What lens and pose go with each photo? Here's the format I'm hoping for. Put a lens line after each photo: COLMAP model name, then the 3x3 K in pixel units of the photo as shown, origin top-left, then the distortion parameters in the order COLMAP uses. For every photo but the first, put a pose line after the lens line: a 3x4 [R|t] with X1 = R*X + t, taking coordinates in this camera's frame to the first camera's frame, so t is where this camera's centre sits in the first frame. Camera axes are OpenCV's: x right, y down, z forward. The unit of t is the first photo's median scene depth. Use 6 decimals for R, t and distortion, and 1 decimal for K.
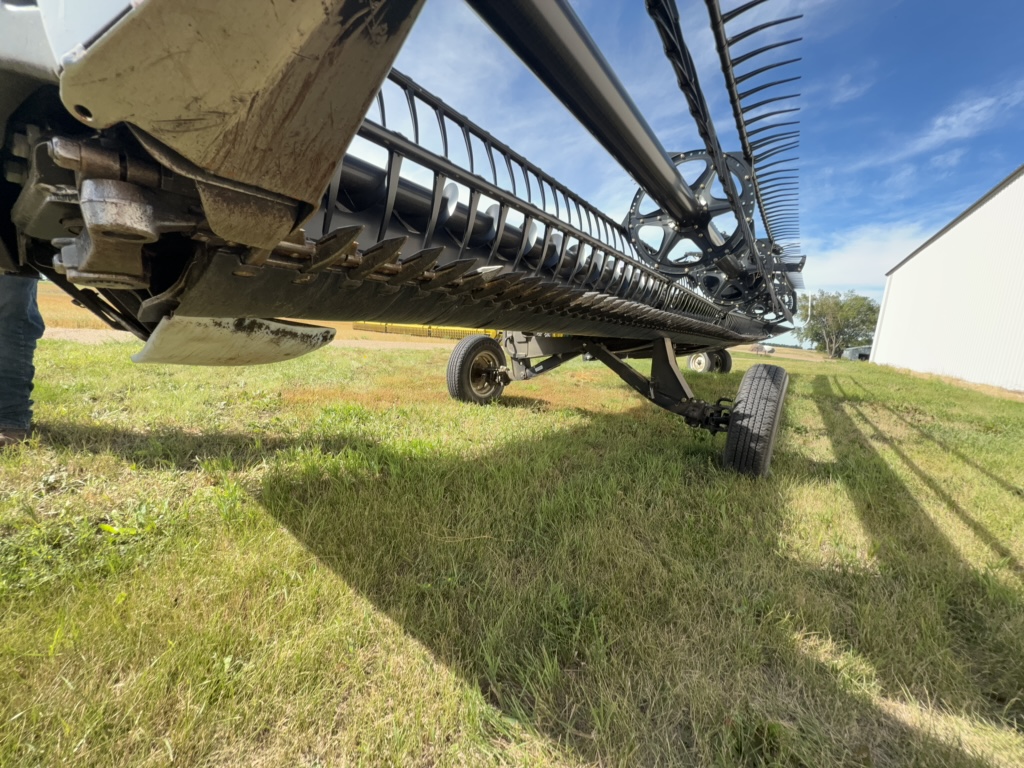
lens RADIAL K [[409.2, 0, 509.0], [0, 409.2, 384.5], [0, 0, 1]] dist [0.003813, -0.000686]
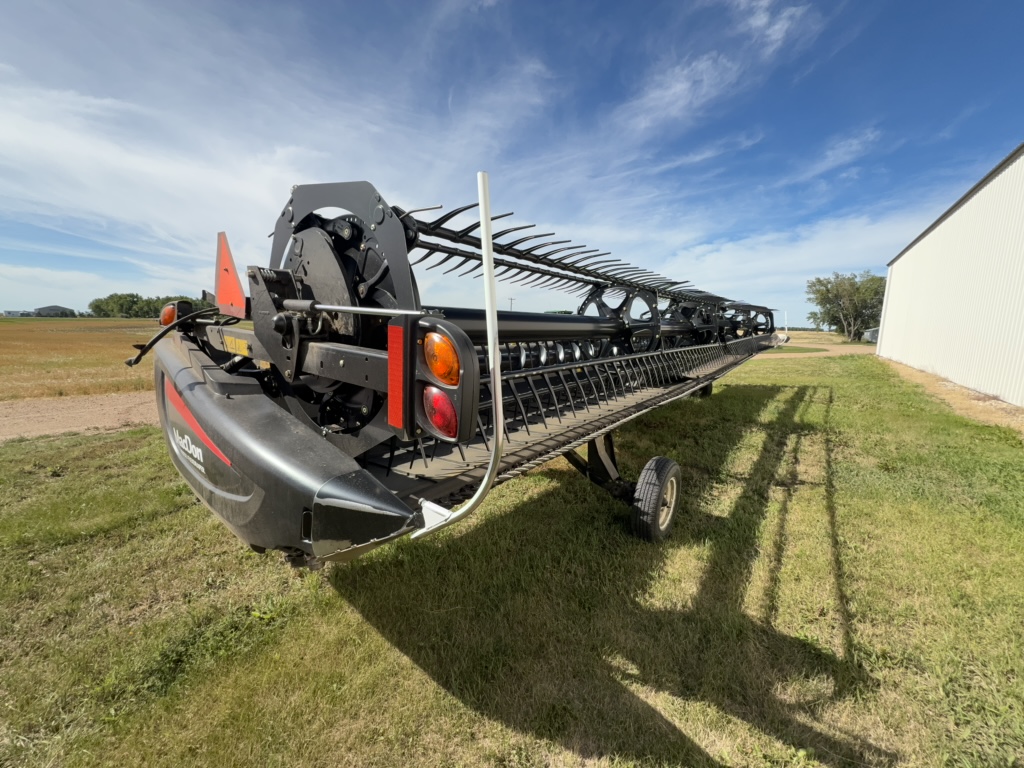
lens RADIAL K [[409.2, 0, 510.1], [0, 409.2, 384.9], [0, 0, 1]] dist [0.003813, -0.000686]
pose [[0.997195, -0.064022, -0.038760, 0.248371], [0.063957, 0.997948, -0.002909, -0.476057], [0.038867, 0.000422, 0.999244, -0.638315]]
